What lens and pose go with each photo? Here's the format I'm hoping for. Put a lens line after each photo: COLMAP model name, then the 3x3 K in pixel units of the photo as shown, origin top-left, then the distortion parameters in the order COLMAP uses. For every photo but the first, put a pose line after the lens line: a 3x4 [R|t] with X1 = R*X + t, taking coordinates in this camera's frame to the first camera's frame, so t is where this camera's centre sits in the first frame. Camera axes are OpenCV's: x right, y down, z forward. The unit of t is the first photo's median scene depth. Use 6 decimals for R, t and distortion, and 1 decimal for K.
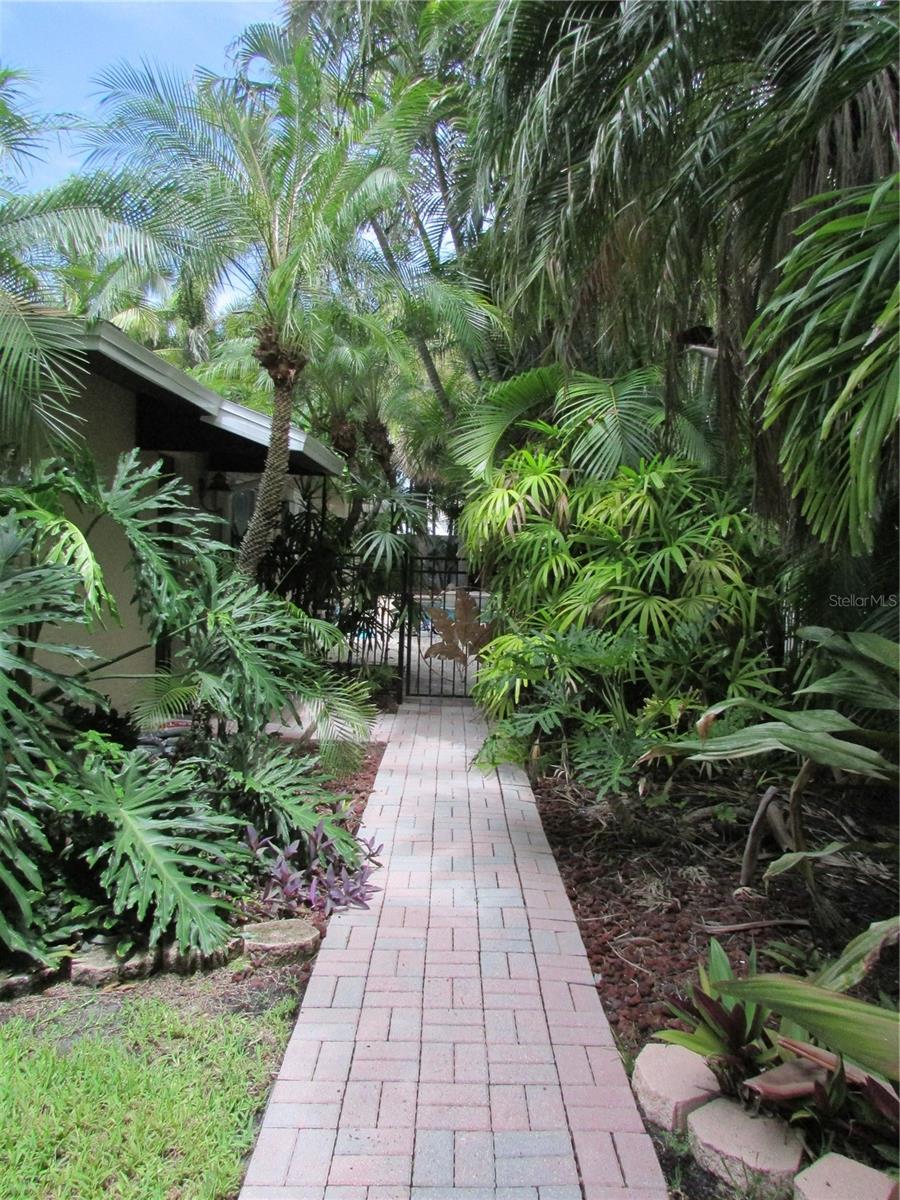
lens RADIAL K [[848.2, 0, 450.0], [0, 848.2, 600.0], [0, 0, 1]] dist [-0.016693, 0.002899]
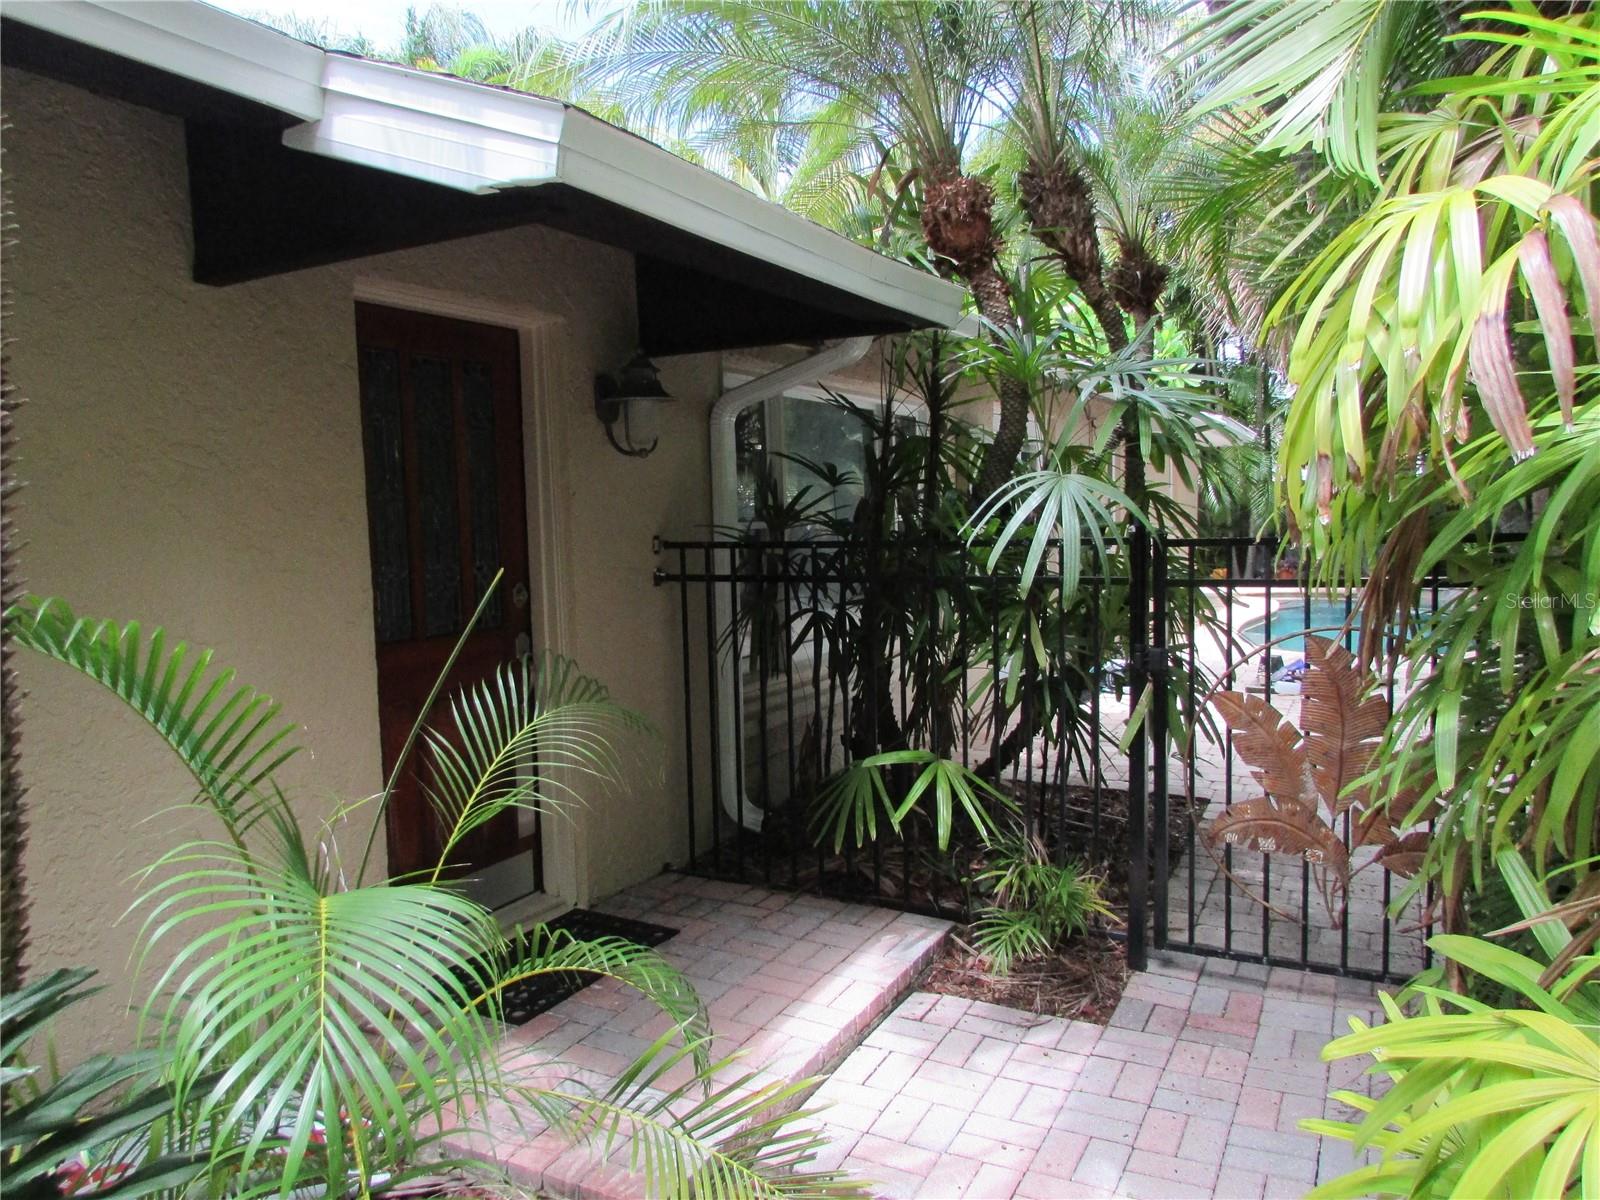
lens RADIAL K [[1131.0, 0, 796.4], [0, 1131.0, 602.1], [0, 0, 1]] dist [-0.016693, 0.002899]
pose [[0.880882, -0.025564, -0.472646, 0.051475], [0.035528, 0.999295, 0.012166, -0.047059], [0.472001, -0.027509, 0.881169, 0.716228]]
